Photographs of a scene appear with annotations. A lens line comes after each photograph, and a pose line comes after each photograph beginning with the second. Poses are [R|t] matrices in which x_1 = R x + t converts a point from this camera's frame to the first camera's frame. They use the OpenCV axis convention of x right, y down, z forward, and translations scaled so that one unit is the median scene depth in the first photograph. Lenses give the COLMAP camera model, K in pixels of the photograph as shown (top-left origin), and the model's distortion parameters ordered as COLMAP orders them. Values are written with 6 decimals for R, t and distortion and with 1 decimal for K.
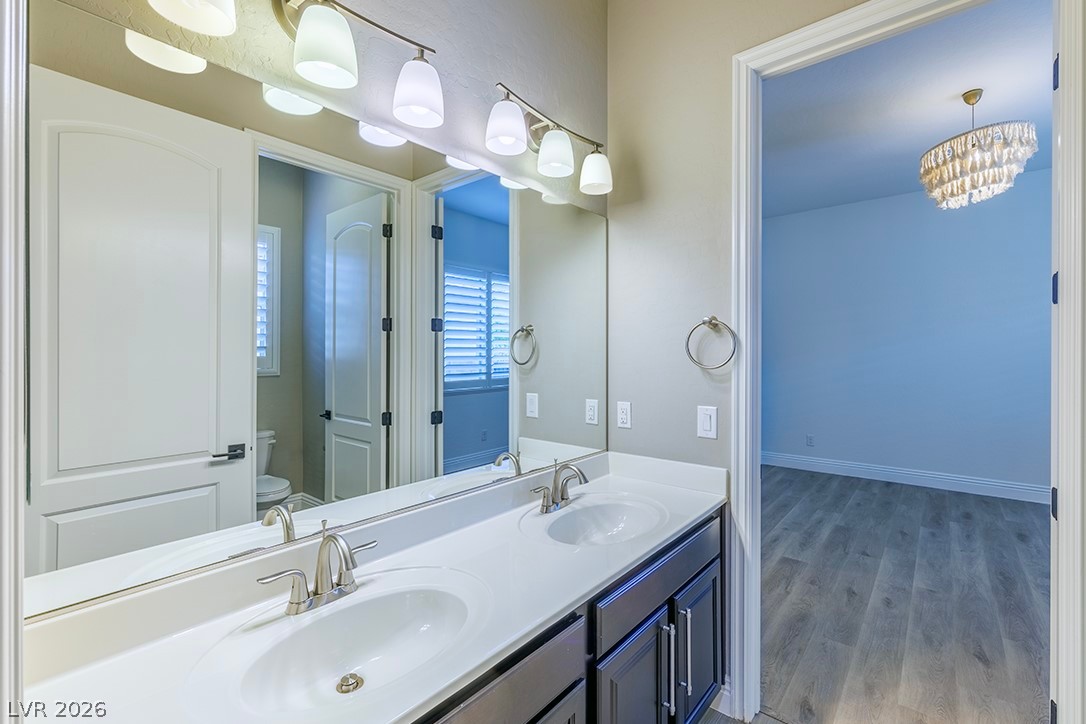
lens RADIAL K [[476.3, 0, 544.7], [0, 476.3, 354.9], [0, 0, 1]] dist [-0.003393, -0.000367]
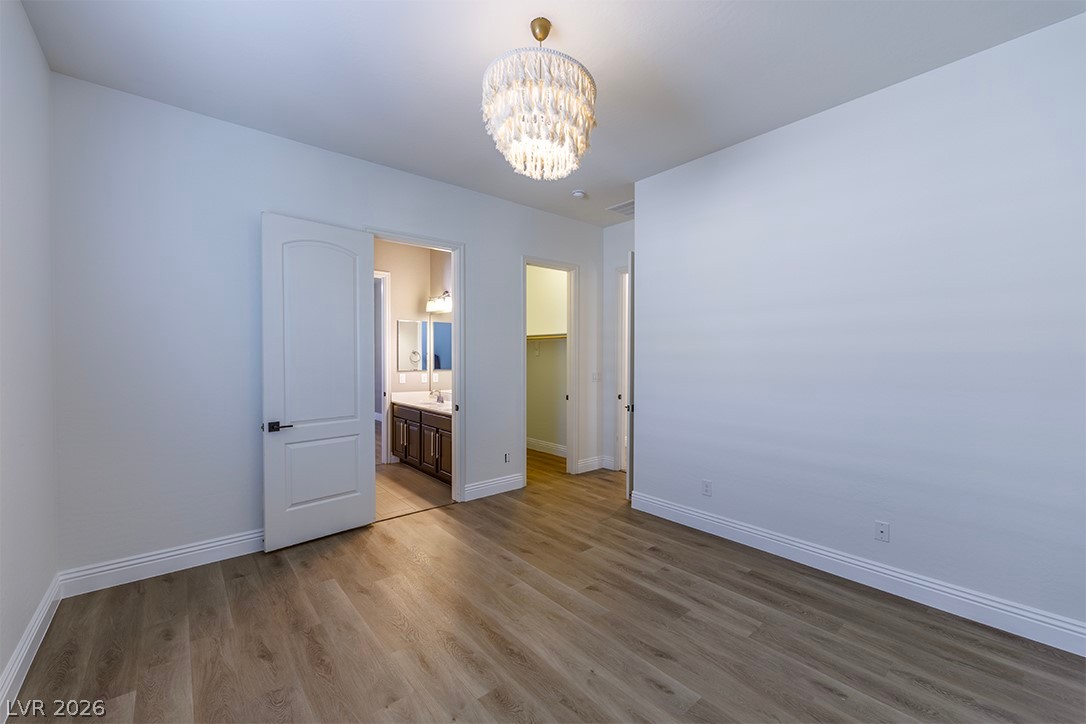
lens RADIAL K [[437.6, 0, 545.1], [0, 437.6, 358.9], [0, 0, 1]] dist [0.001170, -0.000031]
pose [[-0.171919, 0.012035, -0.985038, 1.456380], [-0.001255, 0.999922, 0.012436, -0.021761], [0.985110, 0.003374, -0.171891, 1.025079]]
